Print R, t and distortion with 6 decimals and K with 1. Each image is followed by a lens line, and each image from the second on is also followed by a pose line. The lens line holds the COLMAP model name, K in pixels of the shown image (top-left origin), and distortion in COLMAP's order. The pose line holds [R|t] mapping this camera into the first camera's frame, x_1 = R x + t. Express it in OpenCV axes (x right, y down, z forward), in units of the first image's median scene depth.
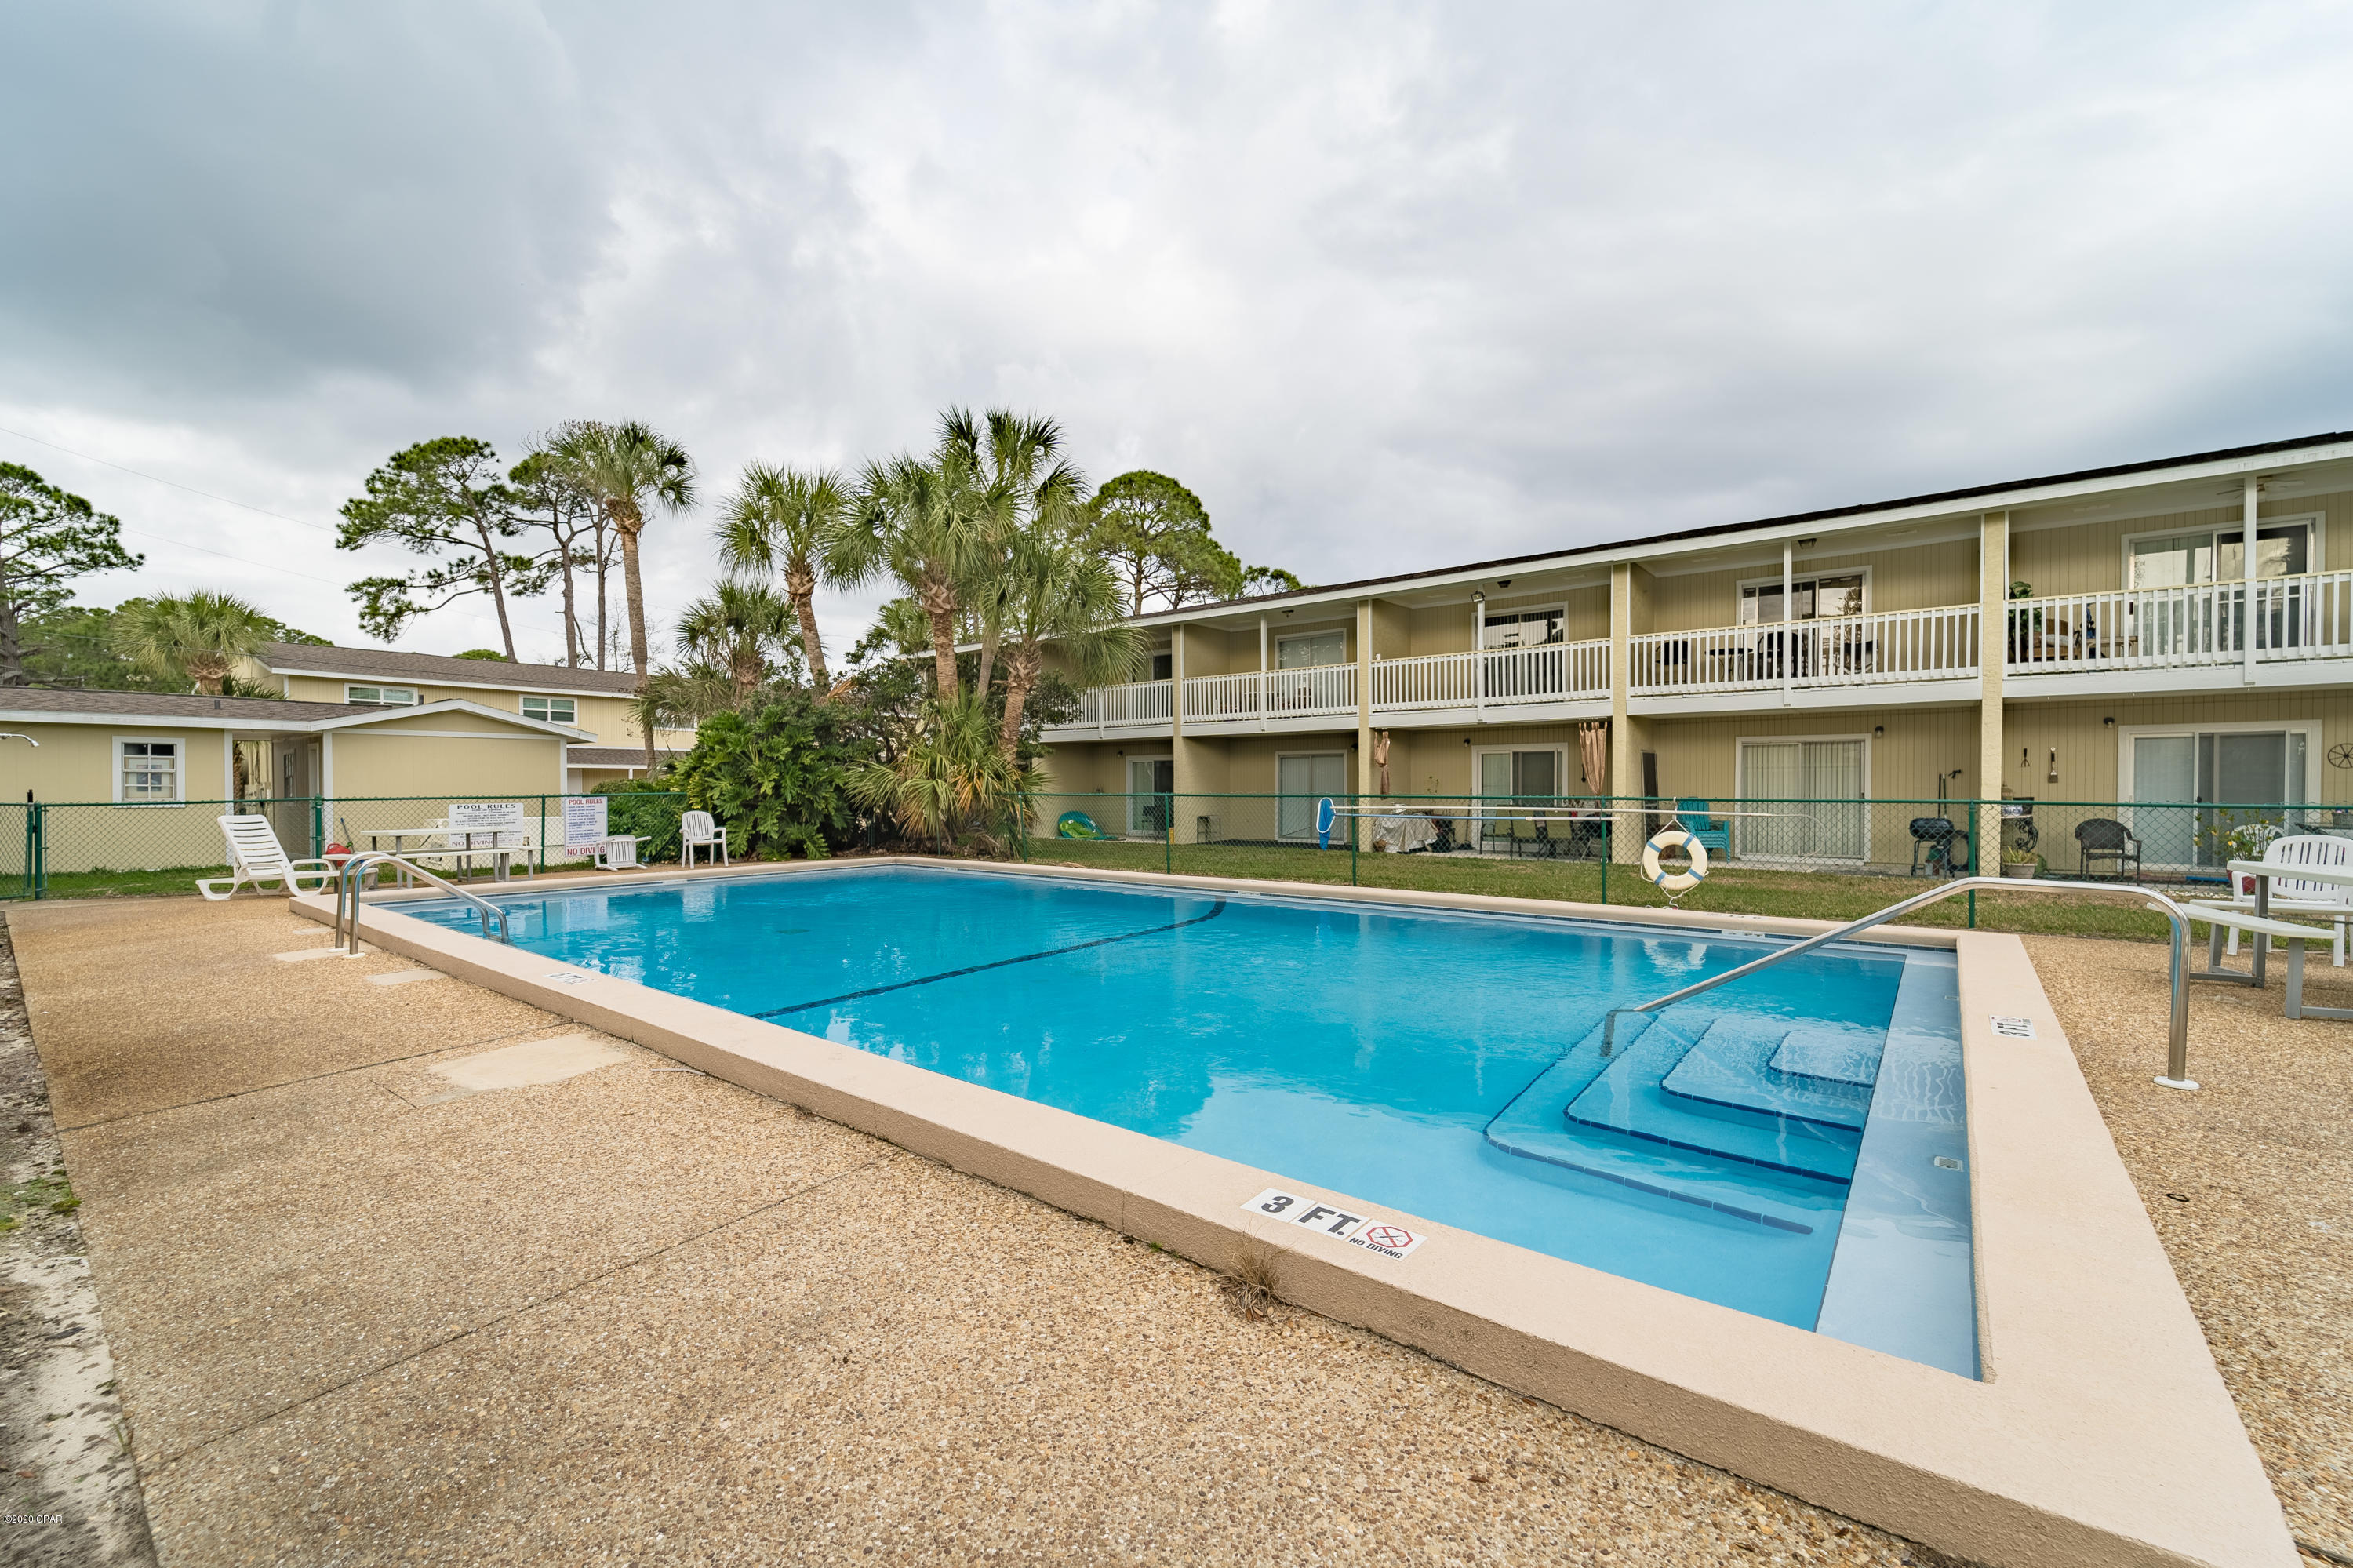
lens RADIAL K [[965.5, 0, 1185.9], [0, 965.5, 784.2], [0, 0, 1]] dist [0.007053, -0.003468]
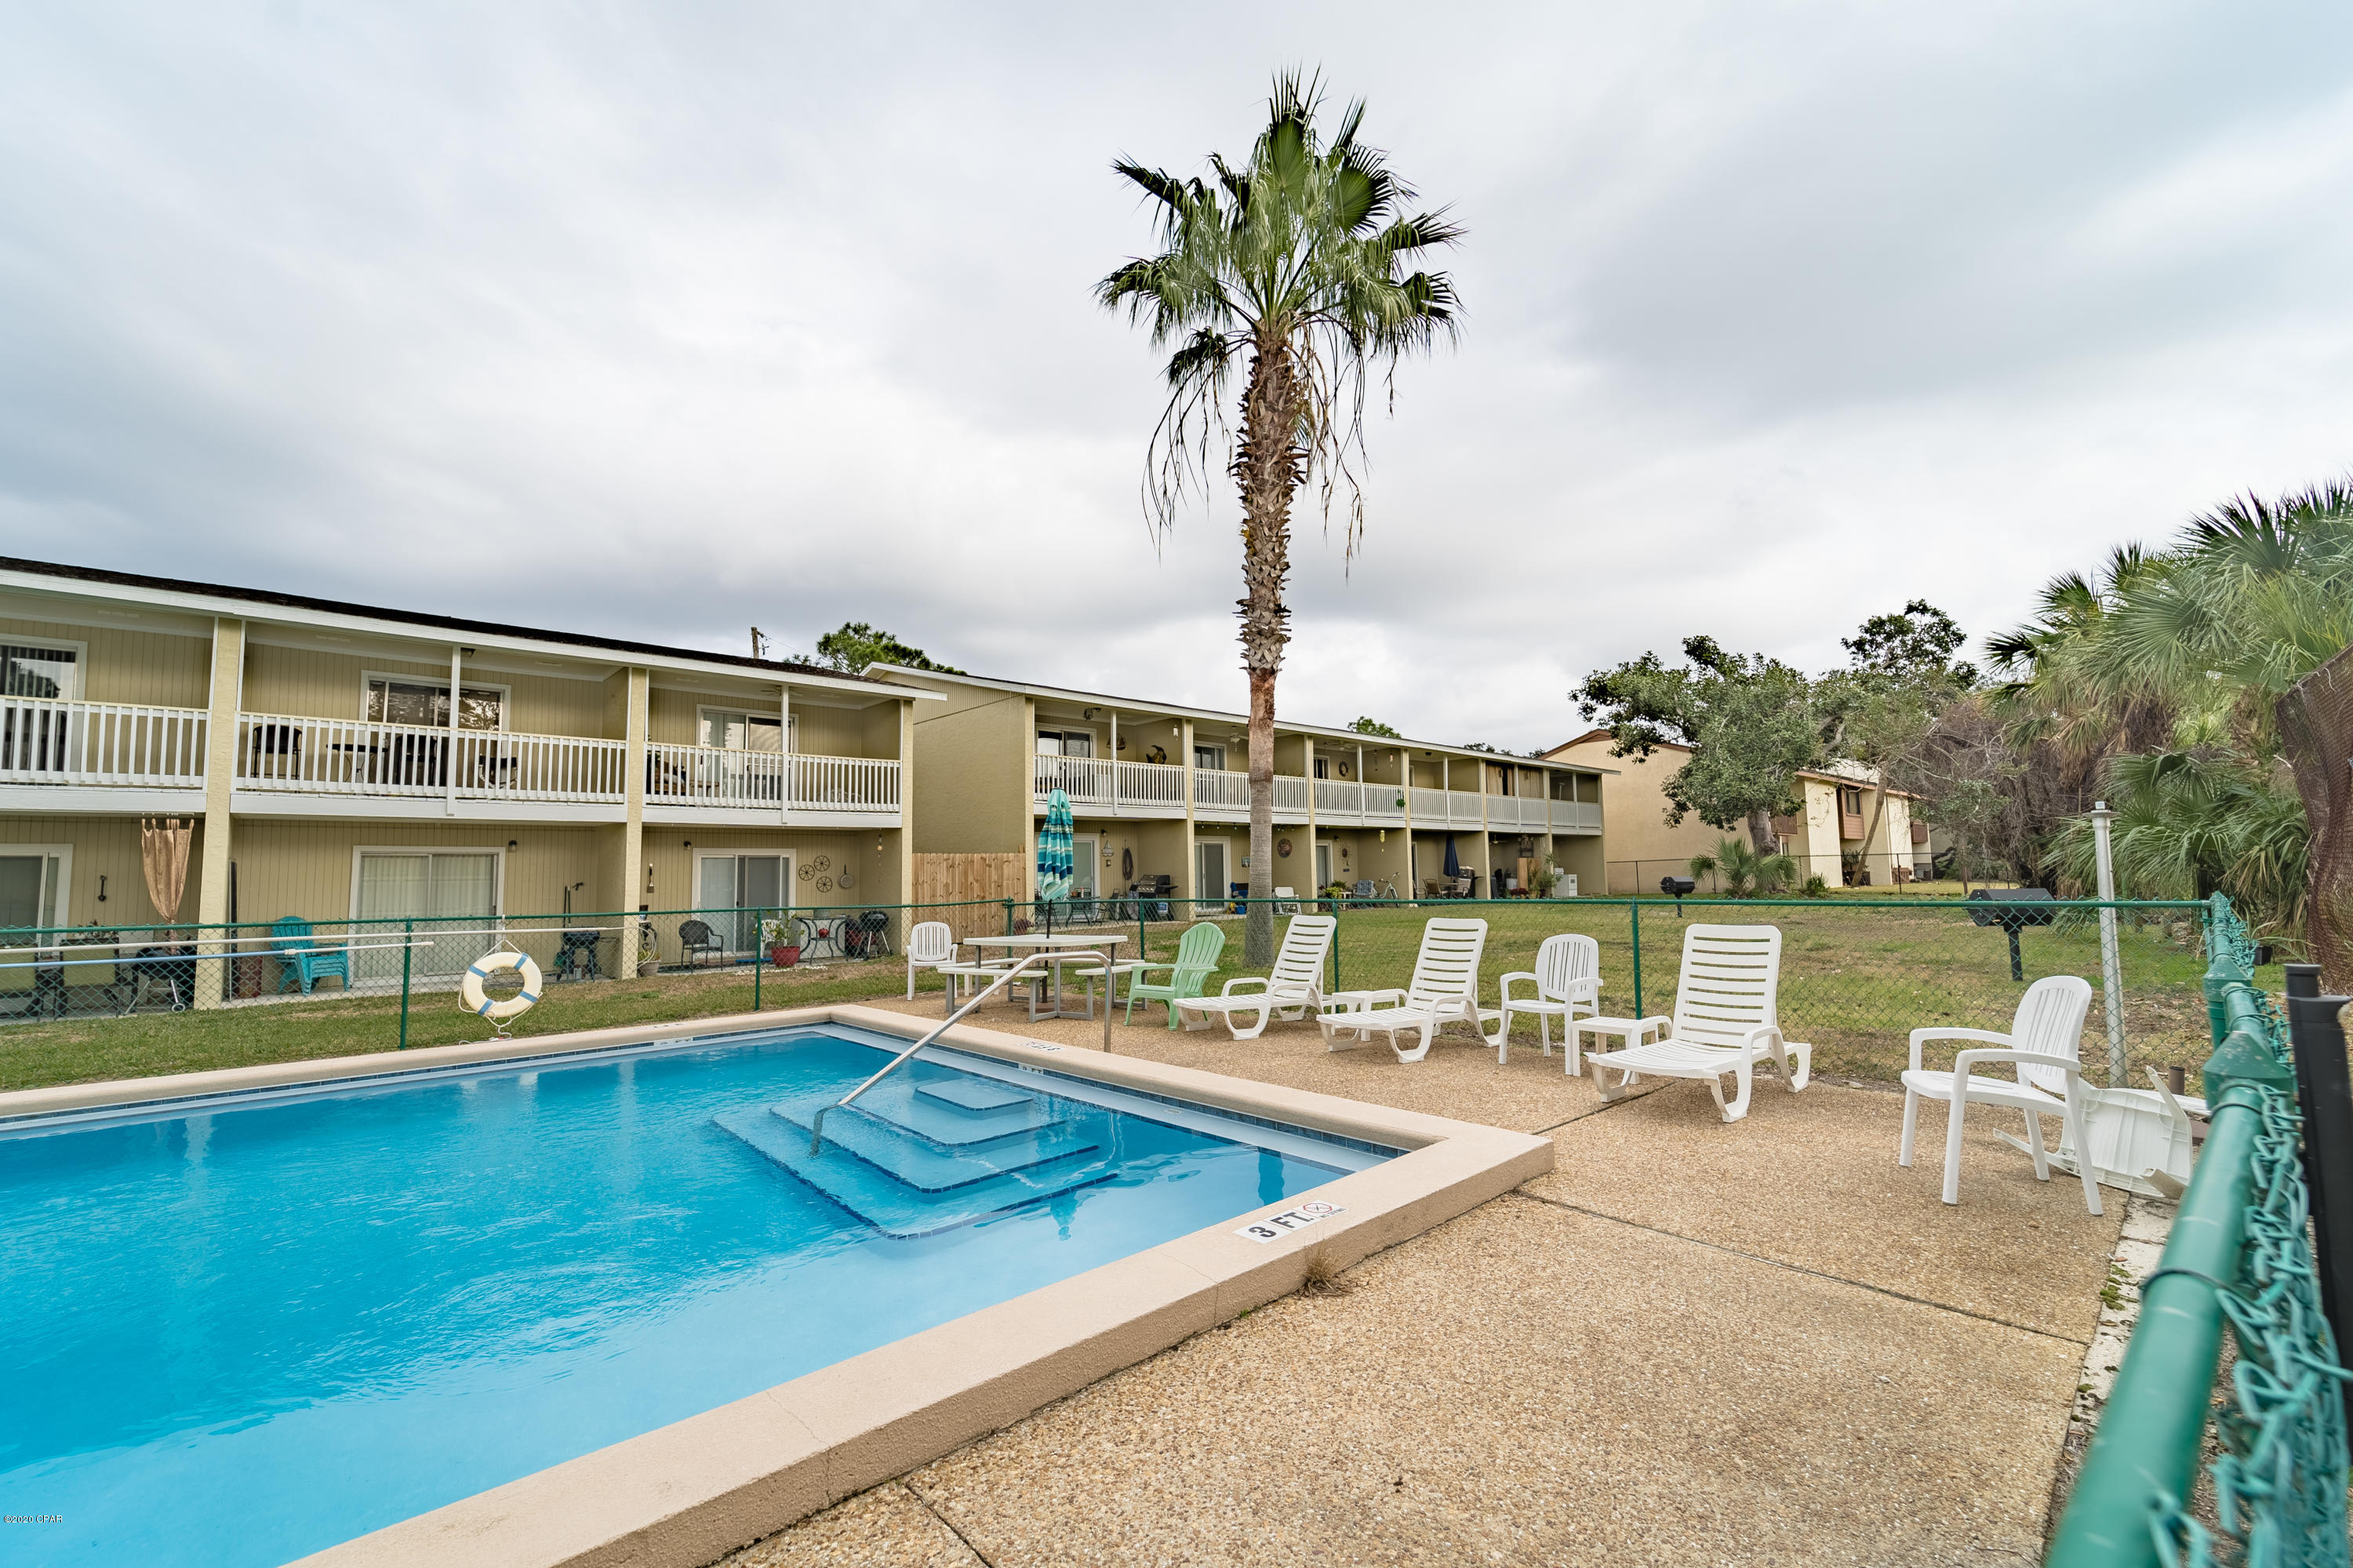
lens RADIAL K [[965.5, 0, 1174.8], [0, 965.5, 800.1], [0, 0, 1]] dist [0.007053, -0.003468]
pose [[0.145658, 0.079446, 0.986140, -0.238311], [0.016511, 0.996437, -0.082714, -0.006732], [-0.989197, 0.028330, 0.143827, 0.175458]]
